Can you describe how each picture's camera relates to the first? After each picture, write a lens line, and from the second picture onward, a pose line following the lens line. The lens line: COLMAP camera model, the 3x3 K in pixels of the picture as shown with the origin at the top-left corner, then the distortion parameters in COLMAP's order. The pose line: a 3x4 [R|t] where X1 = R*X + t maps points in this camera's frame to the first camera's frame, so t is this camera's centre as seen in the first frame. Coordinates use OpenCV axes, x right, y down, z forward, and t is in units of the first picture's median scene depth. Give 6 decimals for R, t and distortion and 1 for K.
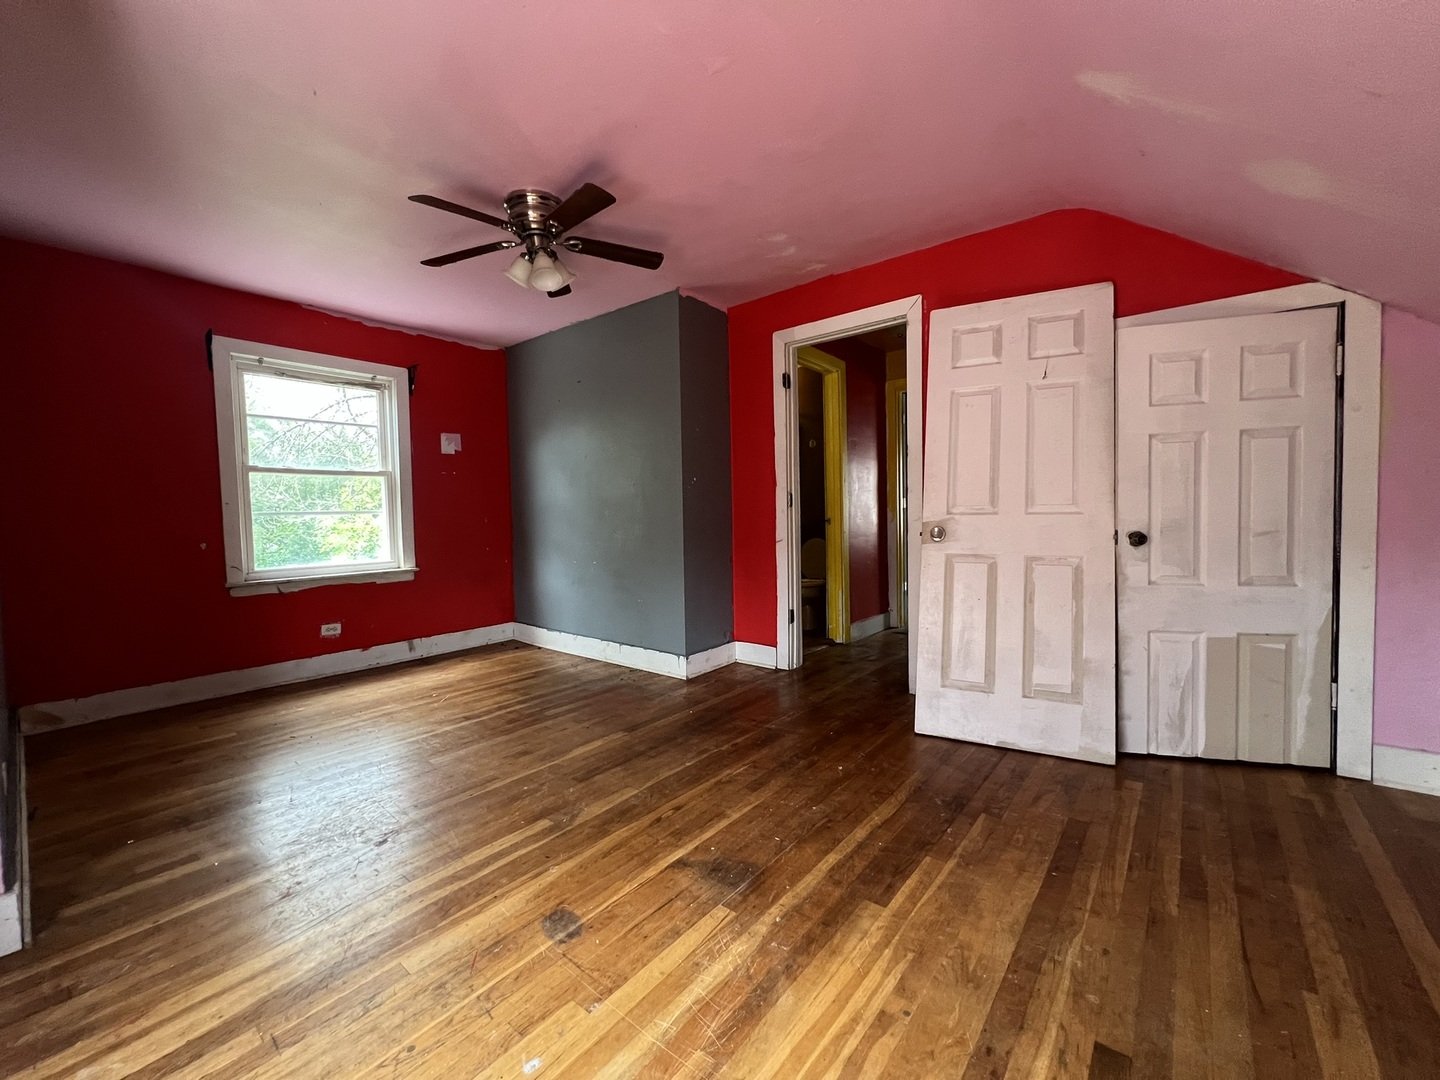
lens RADIAL K [[579.6, 0, 720.0], [0, 579.6, 540.0], [0, 0, 1]] dist [-0.002568, 0.000120]
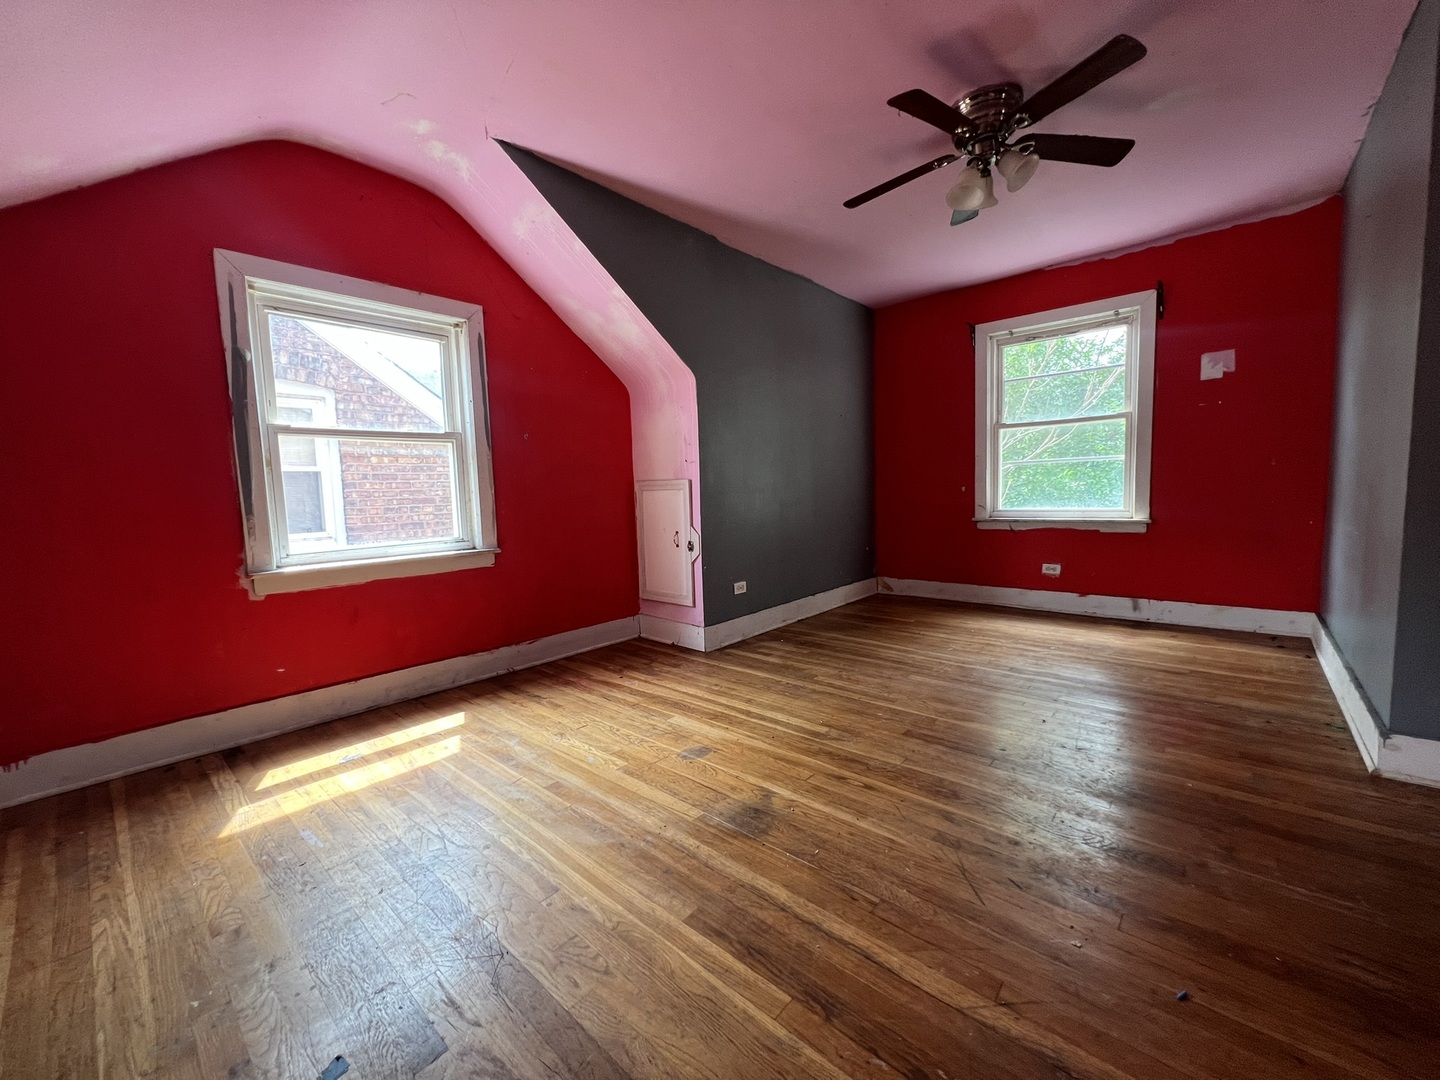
lens RADIAL K [[579.8, 0, 720.0], [0, 579.8, 540.0], [0, 0, 1]] dist [0.002389, 0.000328]
pose [[-0.044036, 0.109943, -0.992962, 0.487761], [-0.012976, 0.993779, 0.110609, -0.012808], [0.998946, 0.017755, -0.042336, 0.487278]]
